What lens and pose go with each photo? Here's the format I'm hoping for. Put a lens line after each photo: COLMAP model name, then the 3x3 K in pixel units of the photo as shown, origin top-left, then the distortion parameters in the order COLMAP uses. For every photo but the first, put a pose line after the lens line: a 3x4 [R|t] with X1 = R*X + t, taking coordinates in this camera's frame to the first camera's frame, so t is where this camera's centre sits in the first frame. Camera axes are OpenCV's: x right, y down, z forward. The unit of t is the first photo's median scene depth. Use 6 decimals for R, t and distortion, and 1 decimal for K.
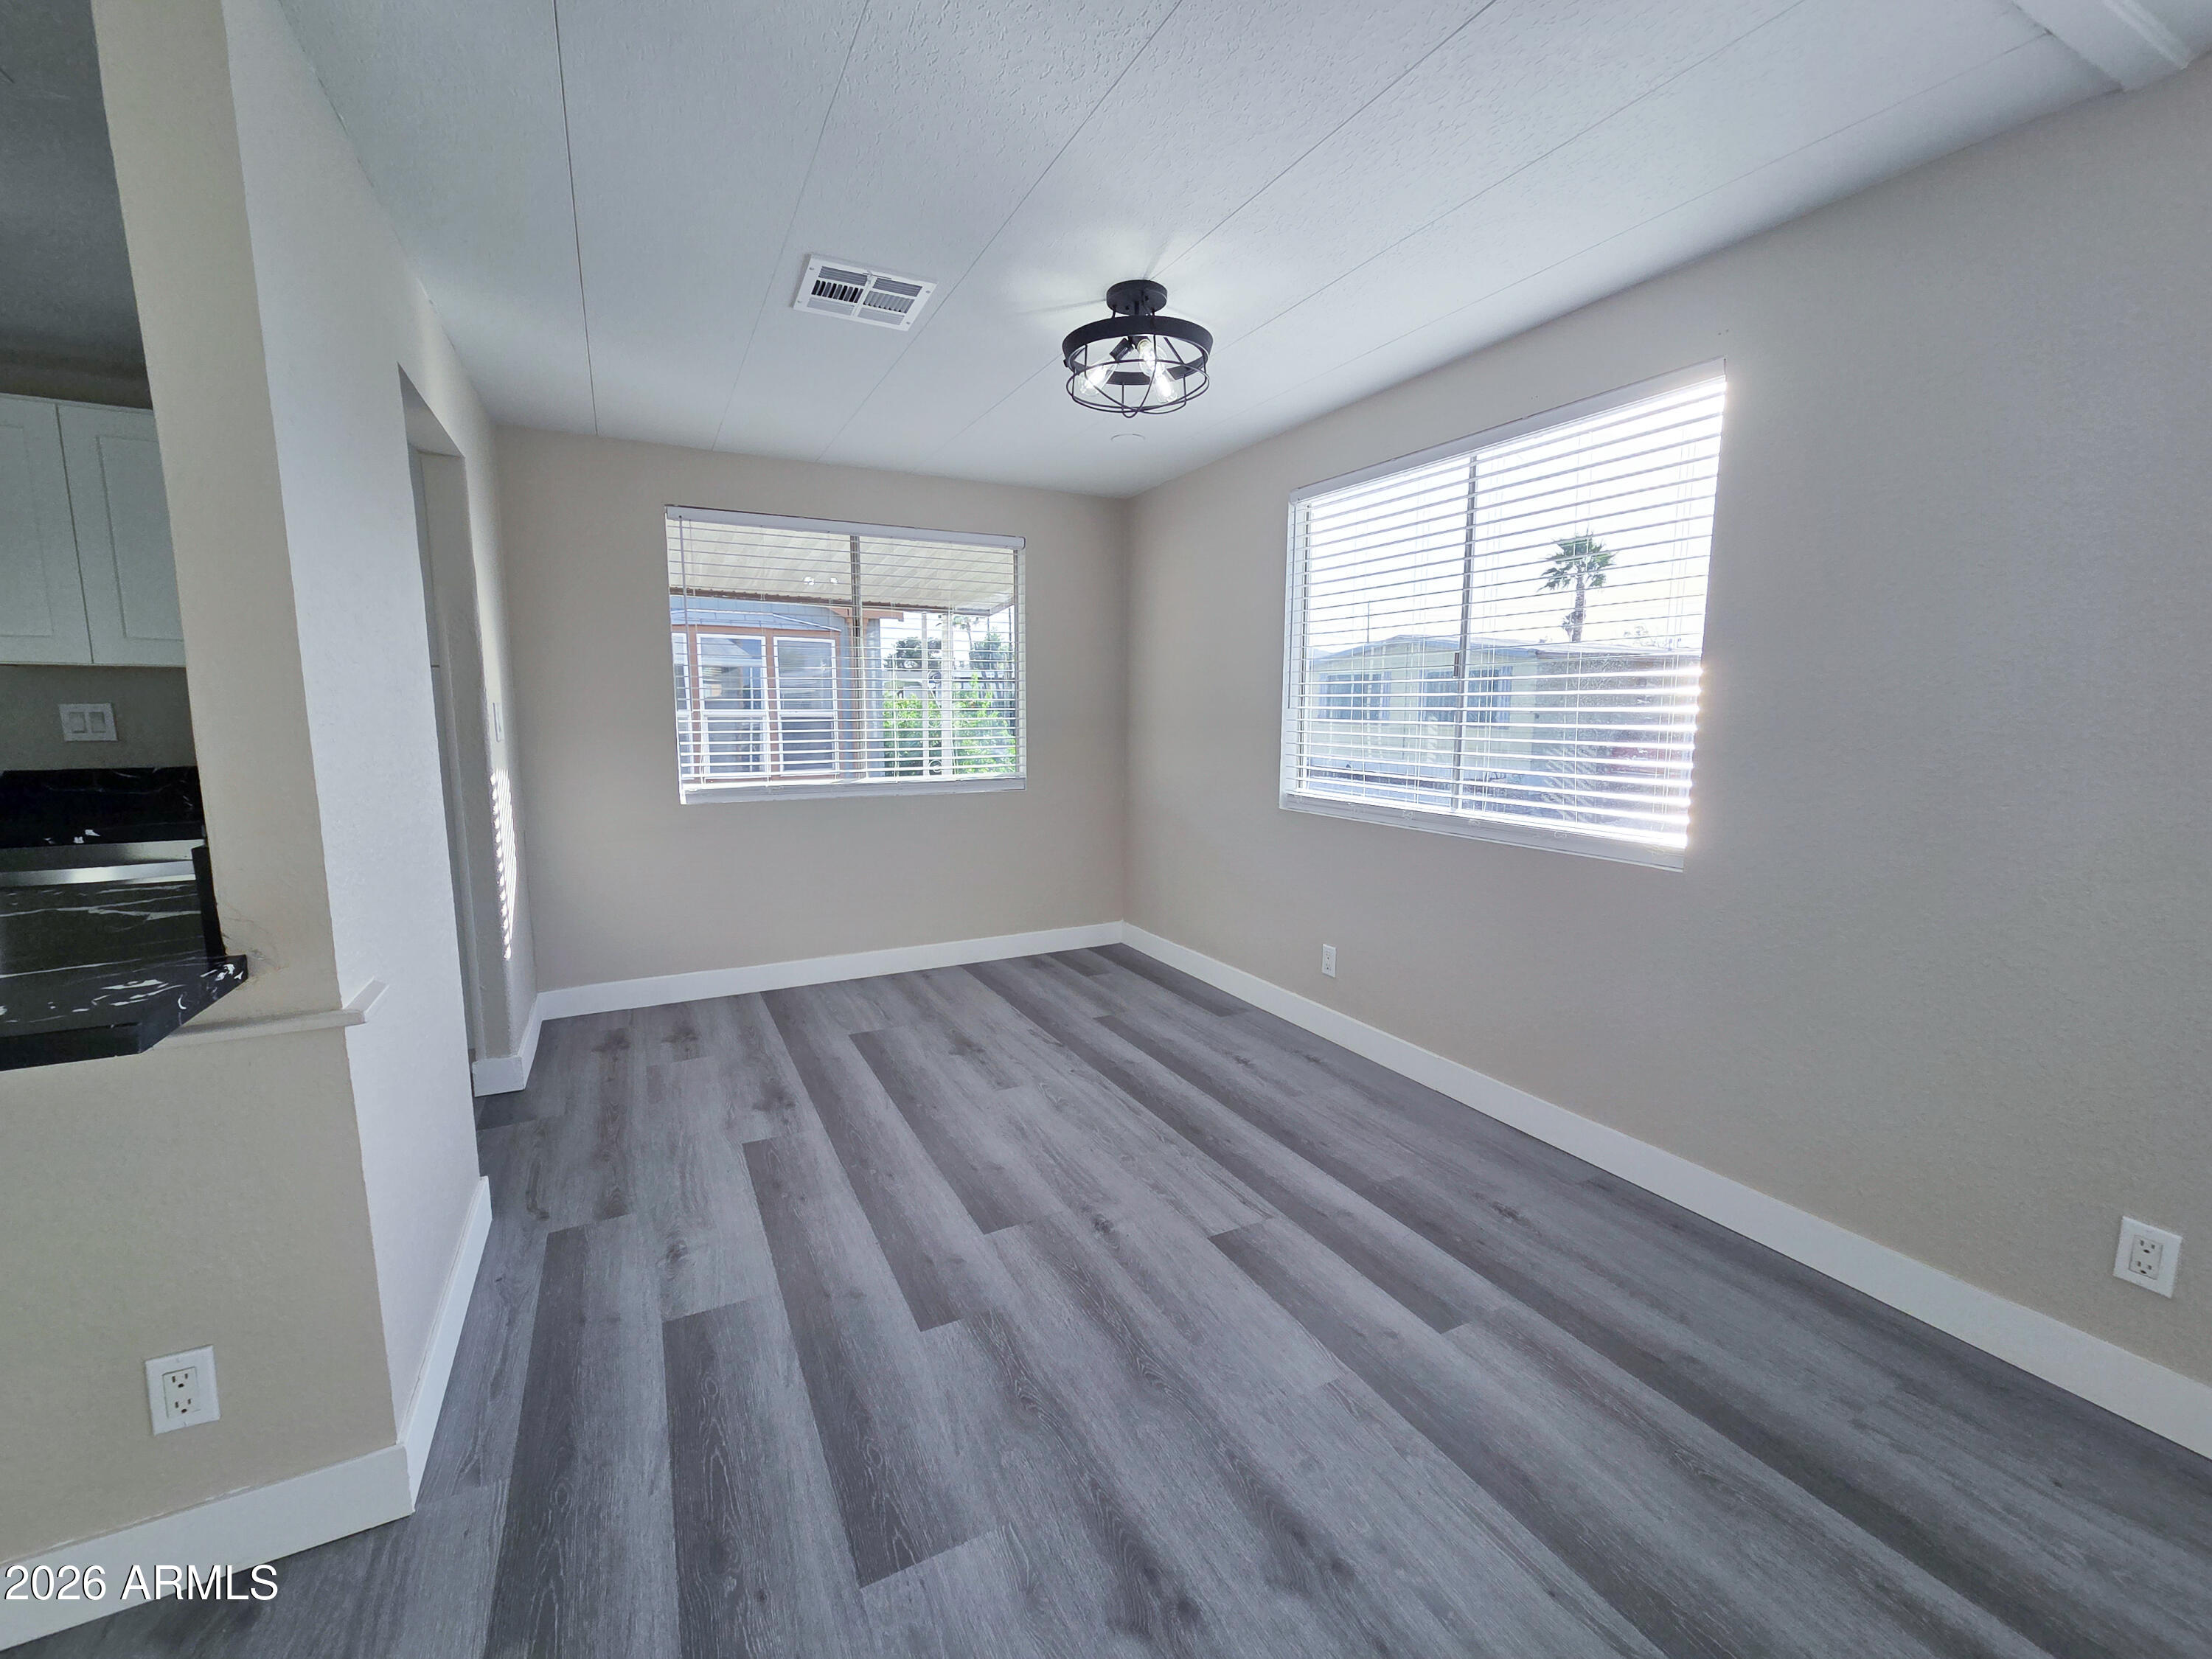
lens RADIAL K [[910.8, 0, 1106.0], [0, 910.8, 829.5], [0, 0, 1]] dist [0.007343, 0.000160]
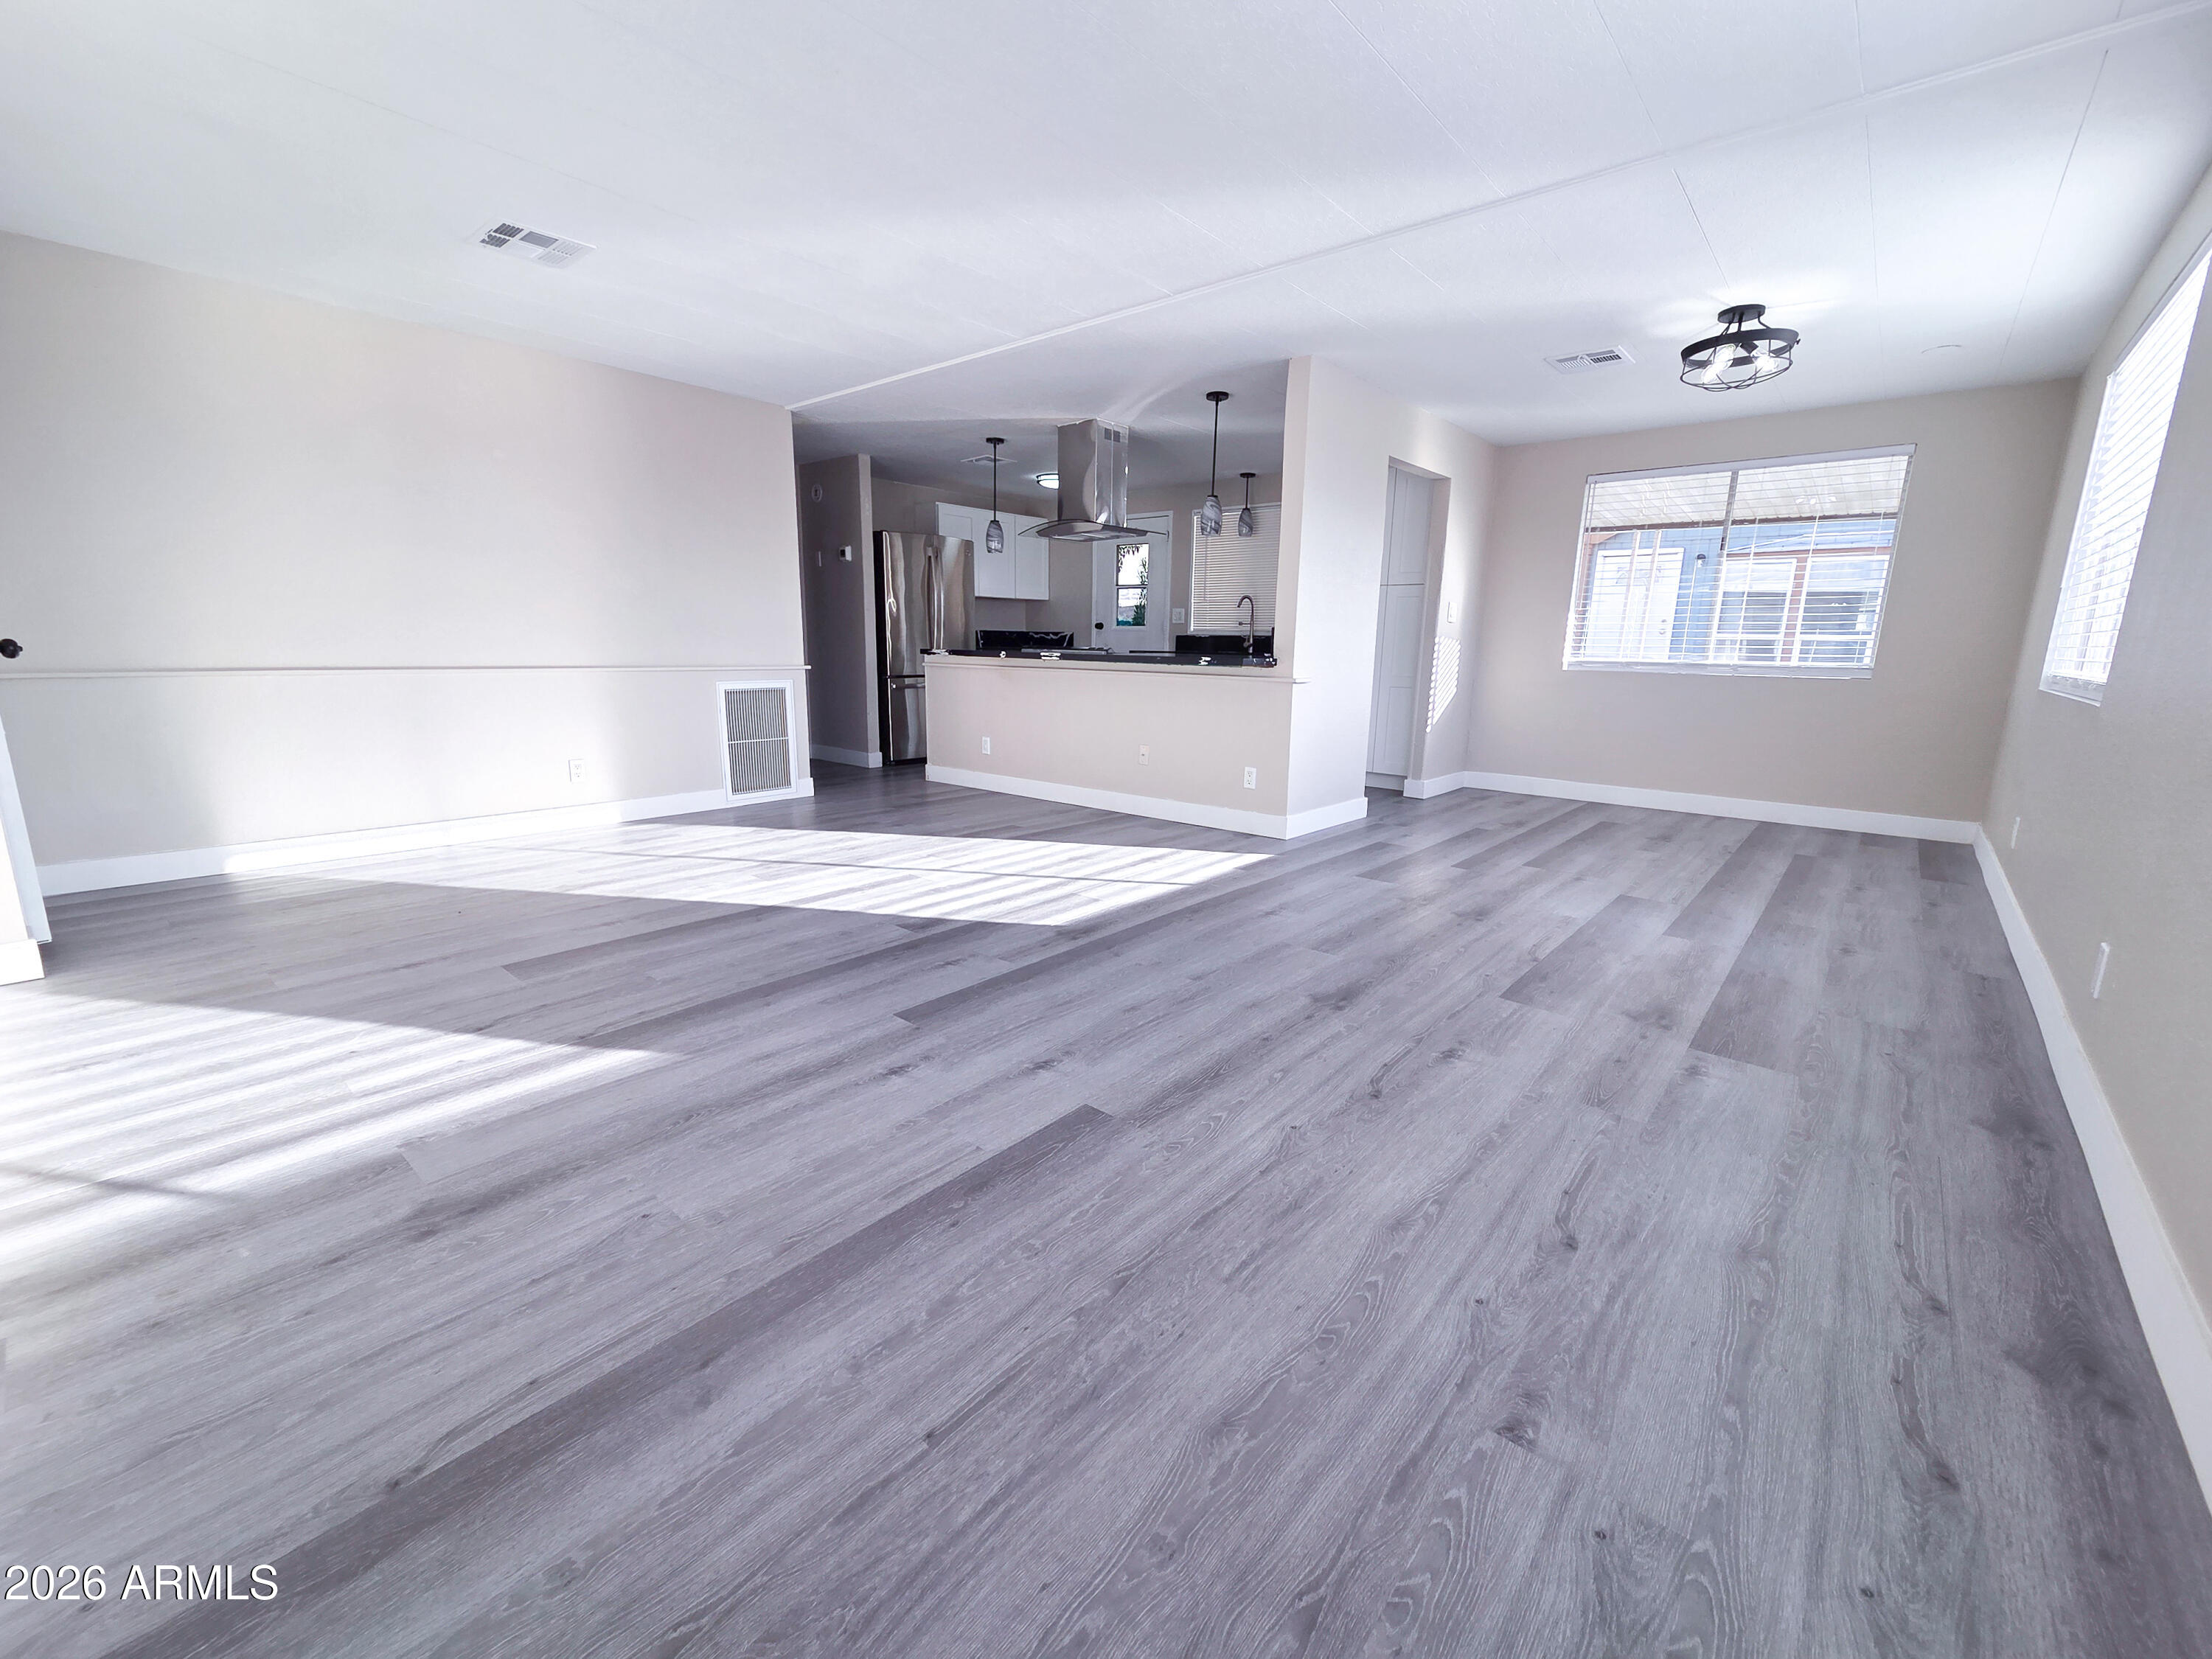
lens RADIAL K [[910.8, 0, 1106.0], [0, 910.8, 829.5], [0, 0, 1]] dist [0.007343, 0.000160]
pose [[0.372510, 0.191262, -0.908105, 1.091609], [-0.135344, 0.979266, 0.150731, 0.169923], [0.918106, 0.066757, 0.390672, -0.483629]]
